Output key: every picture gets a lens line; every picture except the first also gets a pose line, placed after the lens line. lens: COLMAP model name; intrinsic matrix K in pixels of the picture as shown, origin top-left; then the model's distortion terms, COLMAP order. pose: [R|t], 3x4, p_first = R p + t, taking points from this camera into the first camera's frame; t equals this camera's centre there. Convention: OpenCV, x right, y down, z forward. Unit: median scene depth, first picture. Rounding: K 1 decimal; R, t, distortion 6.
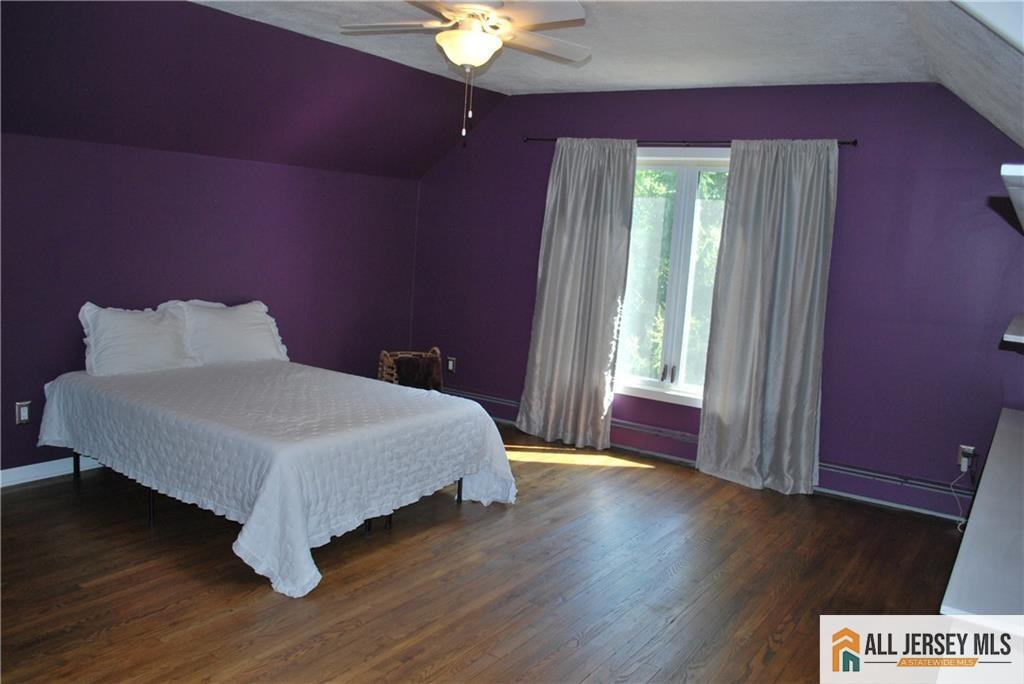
lens RADIAL K [[805.2, 0, 513.1], [0, 805.2, 341.8], [0, 0, 1]] dist [-0.084309, 0.012903]
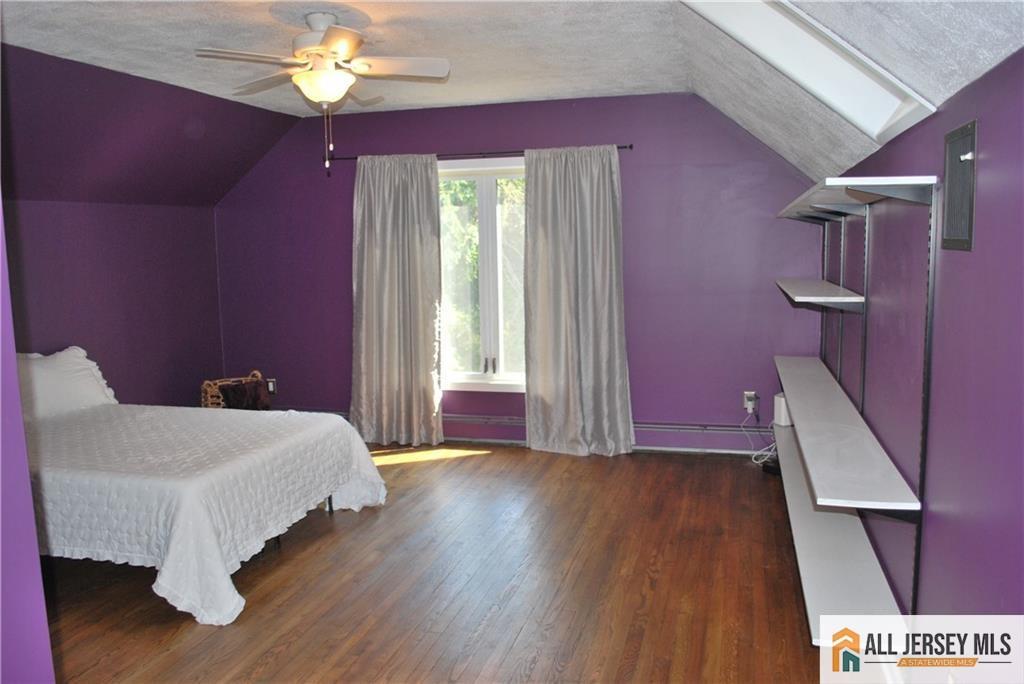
lens RADIAL K [[805.2, 0, 511.6], [0, 805.2, 339.9], [0, 0, 1]] dist [-0.084309, 0.012903]
pose [[0.945405, -0.122051, 0.302180, -0.119338], [0.123292, 0.992256, 0.015038, -0.008963], [-0.301675, 0.023039, 0.953132, -0.060386]]
